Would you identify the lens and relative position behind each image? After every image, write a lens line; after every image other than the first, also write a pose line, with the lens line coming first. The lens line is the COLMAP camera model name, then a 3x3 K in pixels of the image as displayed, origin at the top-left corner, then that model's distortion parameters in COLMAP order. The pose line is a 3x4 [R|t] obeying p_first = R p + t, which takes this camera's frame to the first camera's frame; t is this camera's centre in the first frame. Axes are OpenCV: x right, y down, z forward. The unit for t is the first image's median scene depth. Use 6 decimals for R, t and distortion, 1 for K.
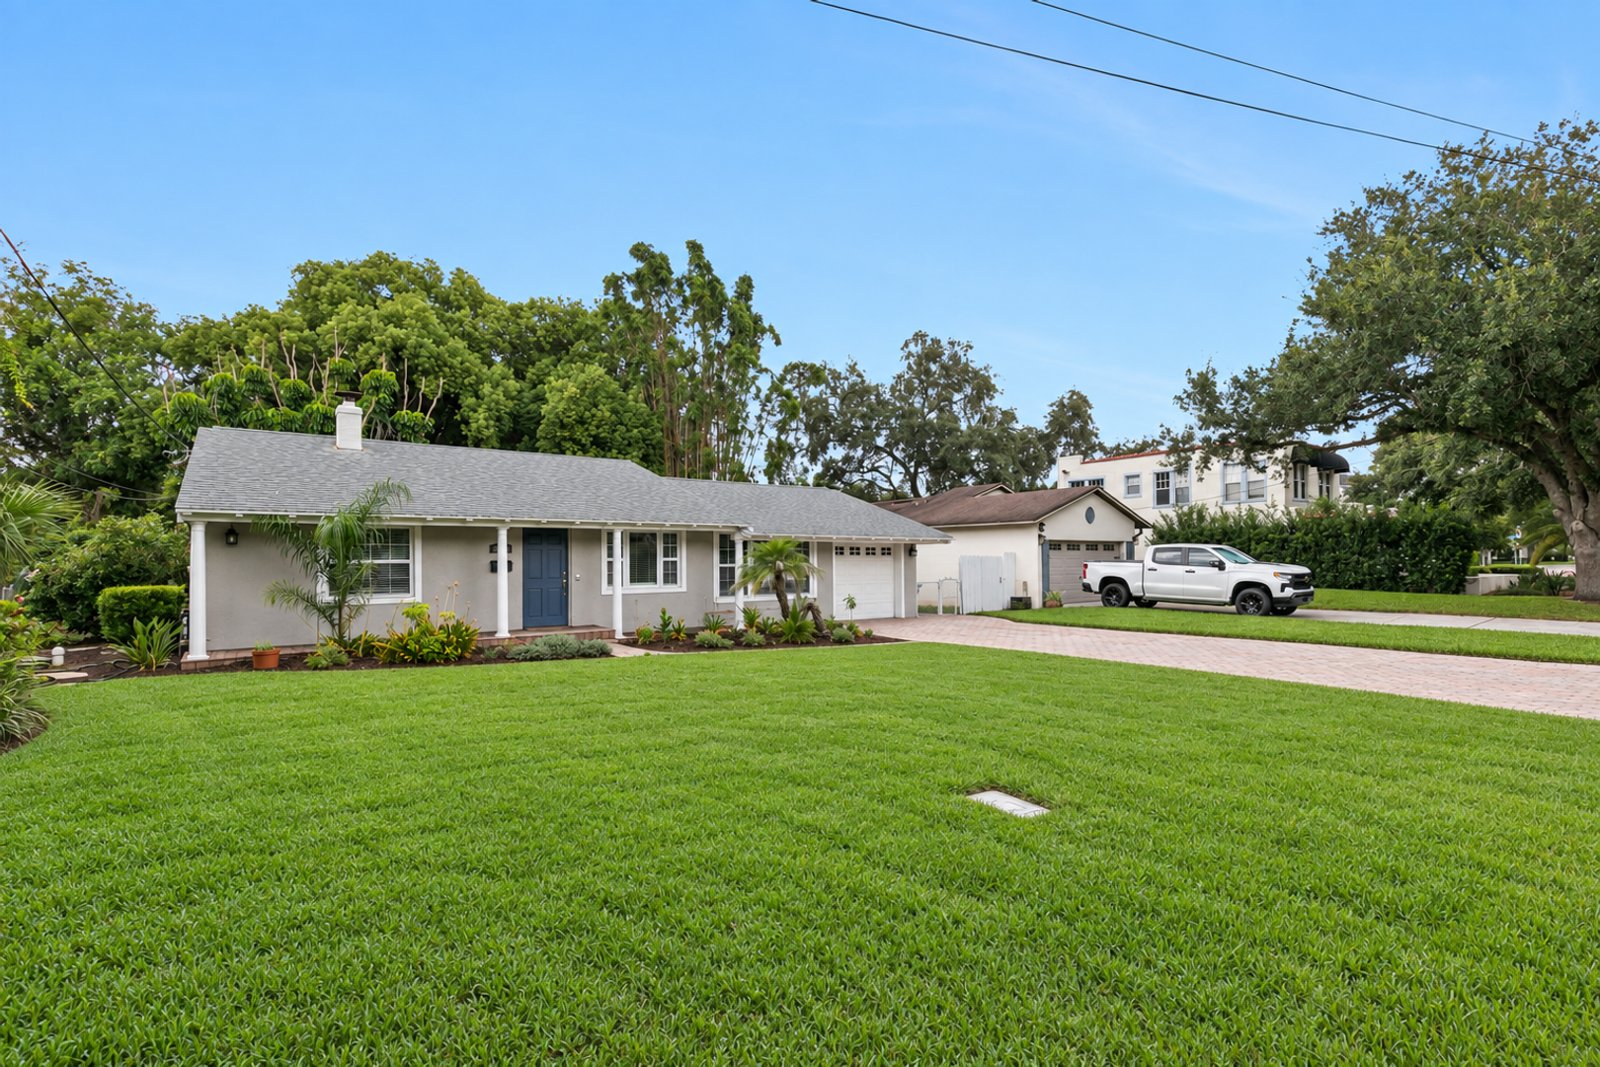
lens RADIAL K [[726.9, 0, 800.0], [0, 726.9, 533.5], [0, 0, 1]] dist [0.004318, 0.000466]
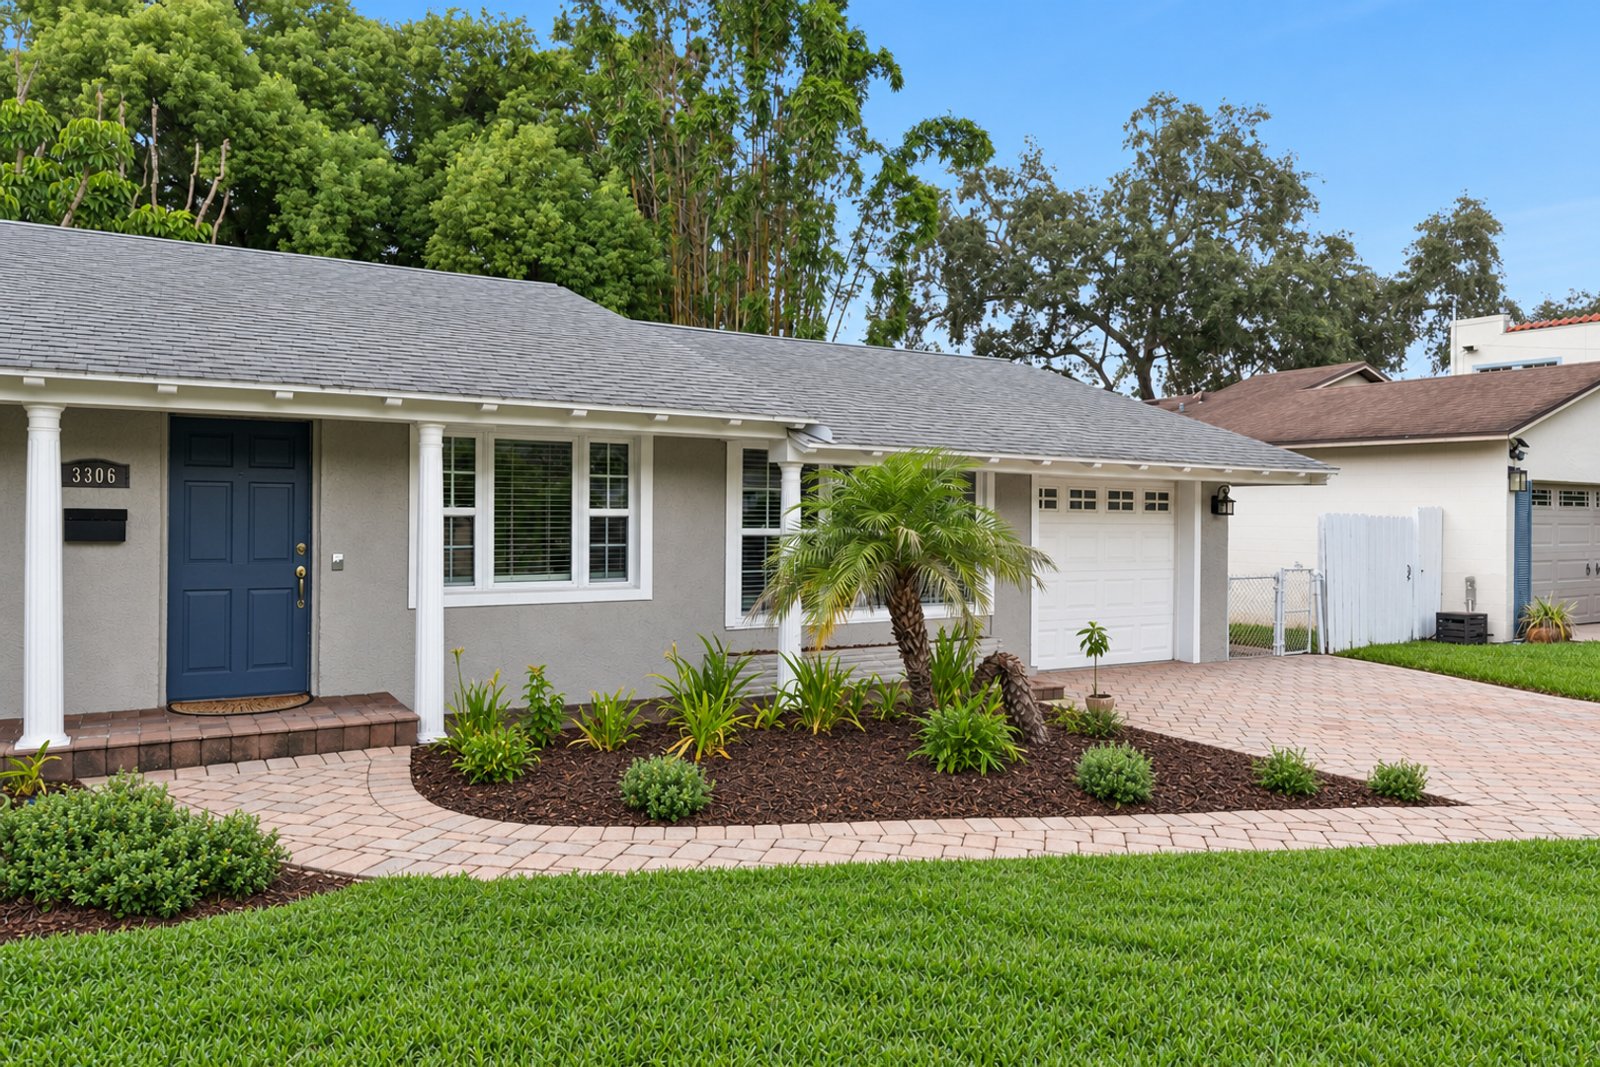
lens RADIAL K [[1104.3, 0, 799.4], [0, 1104.3, 504.5], [0, 0, 1]] dist [0.003979, -0.000800]
pose [[0.993865, 0.017205, -0.109253, -0.009499], [-0.013950, 0.999438, 0.030483, 0.006333], [0.109716, -0.028772, 0.993546, 0.224706]]
